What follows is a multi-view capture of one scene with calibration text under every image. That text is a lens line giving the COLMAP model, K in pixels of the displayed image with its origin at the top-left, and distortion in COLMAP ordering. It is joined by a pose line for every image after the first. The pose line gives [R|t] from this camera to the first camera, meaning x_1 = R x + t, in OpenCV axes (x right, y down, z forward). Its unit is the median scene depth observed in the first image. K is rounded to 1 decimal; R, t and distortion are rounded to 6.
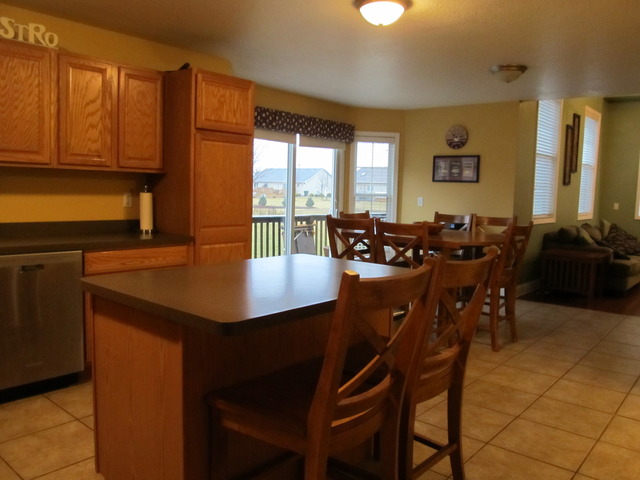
lens RADIAL K [[518.9, 0, 316.4], [0, 518.9, 239.3], [0, 0, 1]] dist [-0.053489, -0.000930]
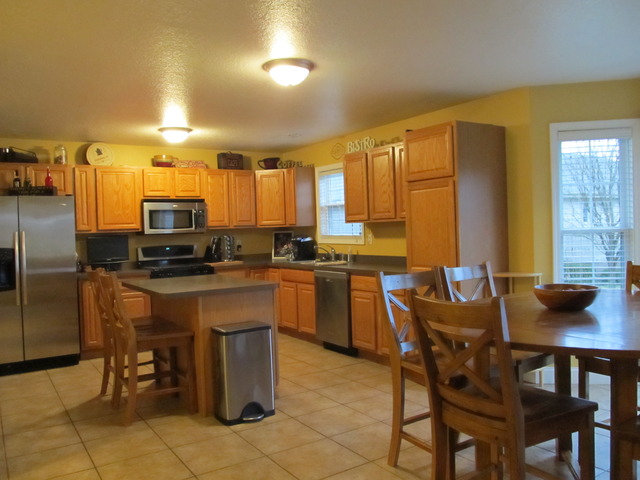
lens RADIAL K [[518.9, 0, 316.4], [0, 518.9, 239.3], [0, 0, 1]] dist [-0.053489, -0.000930]
pose [[-0.278702, -0.003412, -0.960372, 0.953833], [-0.070528, 0.997366, 0.016924, -0.087394], [0.957784, 0.072449, -0.278209, 1.121204]]
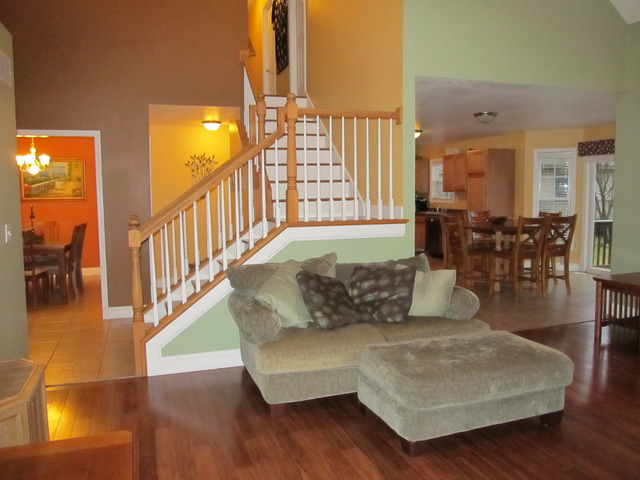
lens RADIAL K [[518.9, 0, 316.4], [0, 518.9, 239.3], [0, 0, 1]] dist [-0.053489, -0.000930]
pose [[-0.511185, 0.052031, -0.857895, 2.308305], [-0.086615, 0.989966, 0.111651, -0.113741], [0.855095, 0.131381, -0.501548, 1.648195]]
